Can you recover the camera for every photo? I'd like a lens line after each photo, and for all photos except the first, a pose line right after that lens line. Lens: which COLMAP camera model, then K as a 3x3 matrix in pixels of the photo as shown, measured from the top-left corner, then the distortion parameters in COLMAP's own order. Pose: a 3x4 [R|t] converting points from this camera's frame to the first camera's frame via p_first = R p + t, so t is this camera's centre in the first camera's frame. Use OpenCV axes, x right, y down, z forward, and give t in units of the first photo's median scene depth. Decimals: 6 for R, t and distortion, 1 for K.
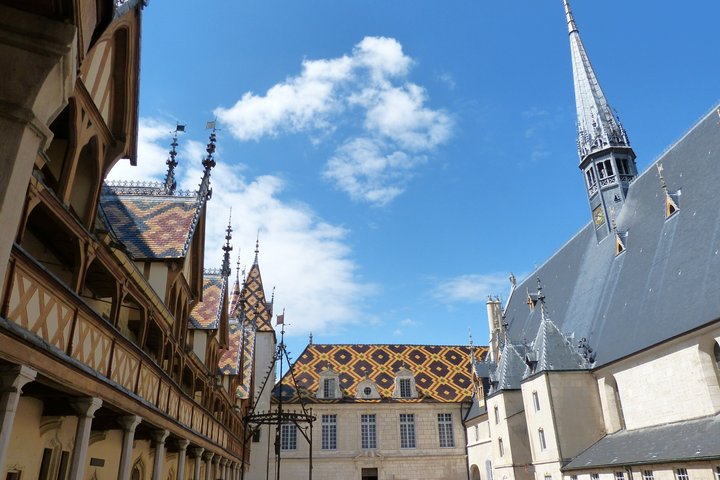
lens RADIAL K [[516.9, 0, 359.8], [0, 516.9, 239.3], [0, 0, 1]] dist [-0.012591, -0.006186]
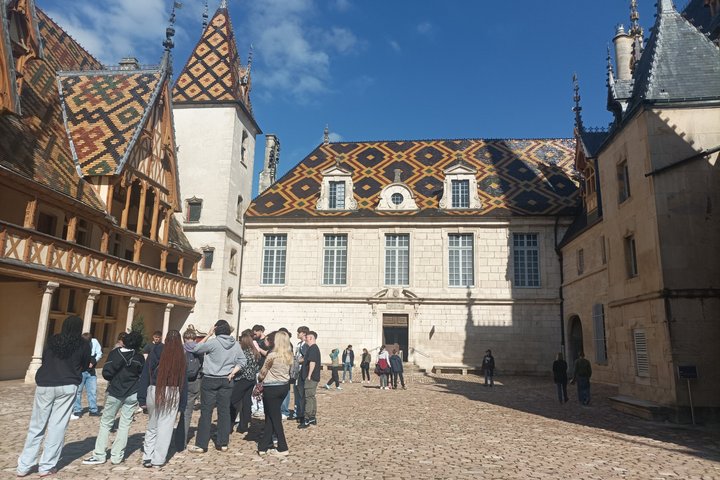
lens RADIAL K [[516.9, 0, 359.7], [0, 516.9, 239.9], [0, 0, 1]] dist [-0.012591, -0.006186]
pose [[0.977205, 0.001083, -0.212297, 0.103502], [0.049466, 0.971302, 0.232650, 0.196707], [0.206456, -0.237848, 0.949107, 0.392761]]
